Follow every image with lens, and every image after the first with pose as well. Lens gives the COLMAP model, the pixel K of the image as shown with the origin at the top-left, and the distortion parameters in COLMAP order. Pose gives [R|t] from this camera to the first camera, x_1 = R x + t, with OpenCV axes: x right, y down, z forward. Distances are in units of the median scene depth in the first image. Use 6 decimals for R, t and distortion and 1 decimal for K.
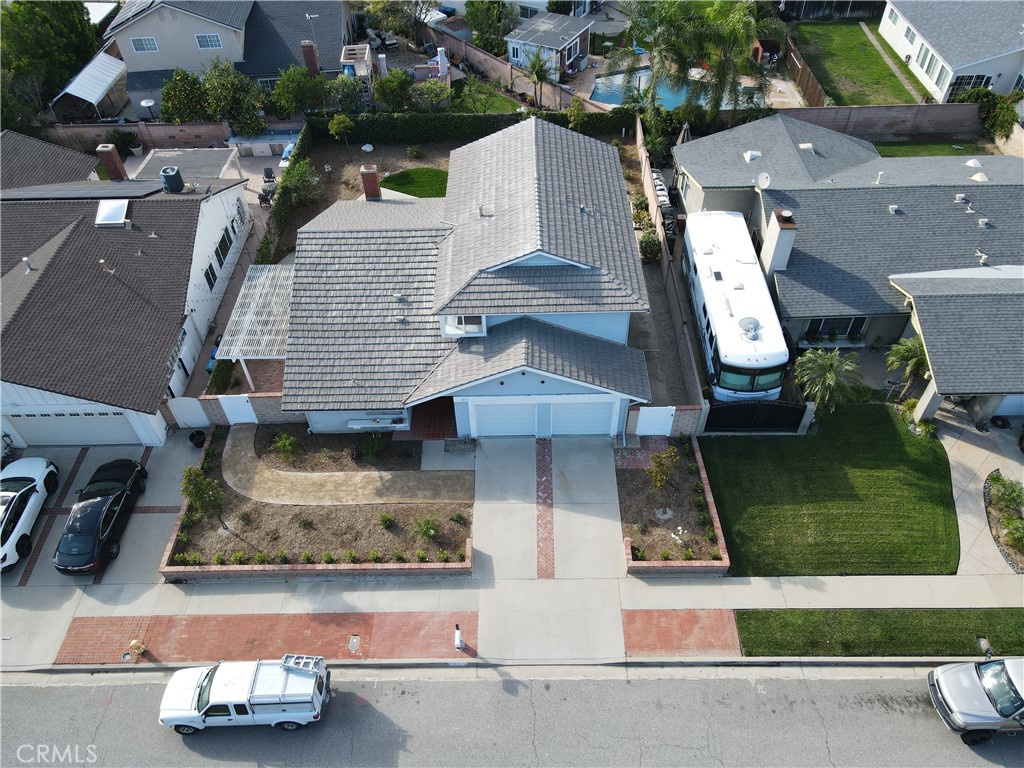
lens RADIAL K [[747.5, 0, 507.1], [0, 747.5, 387.9], [0, 0, 1]] dist [0.013963, 0.008454]
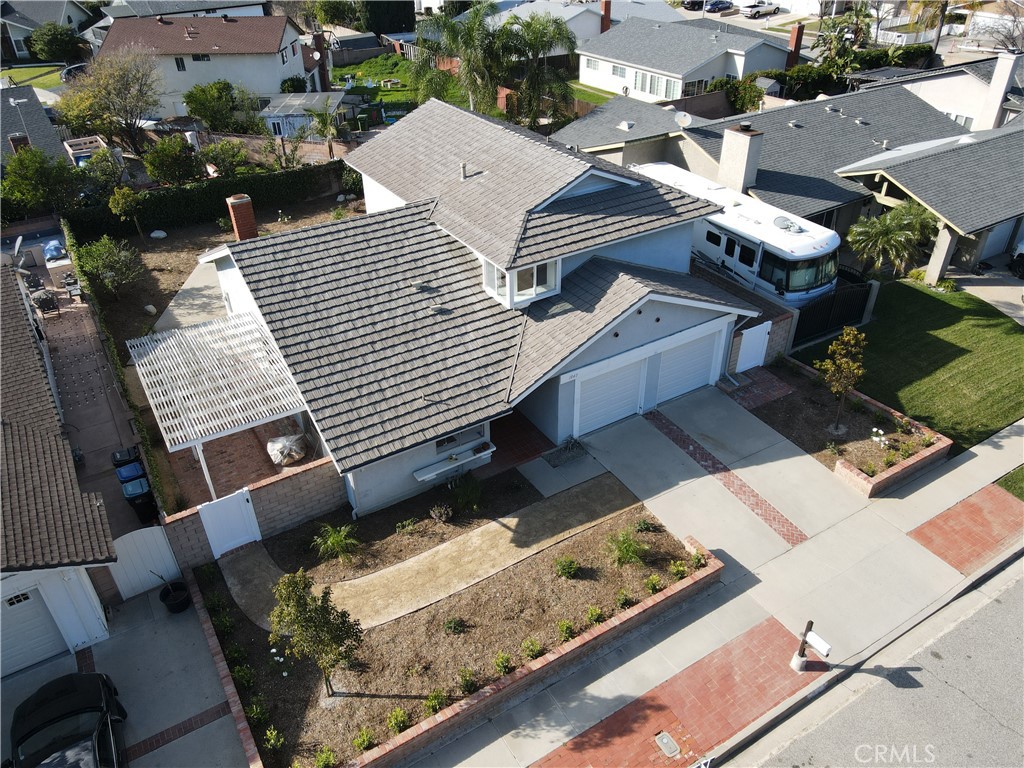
lens RADIAL K [[747.5, 0, 504.1], [0, 747.5, 387.2], [0, 0, 1]] dist [0.013963, 0.008454]
pose [[0.851615, -0.279944, 0.443152, -0.429826], [0.374987, 0.916104, -0.141908, 0.101188], [-0.366247, 0.287027, 0.885143, 0.380154]]
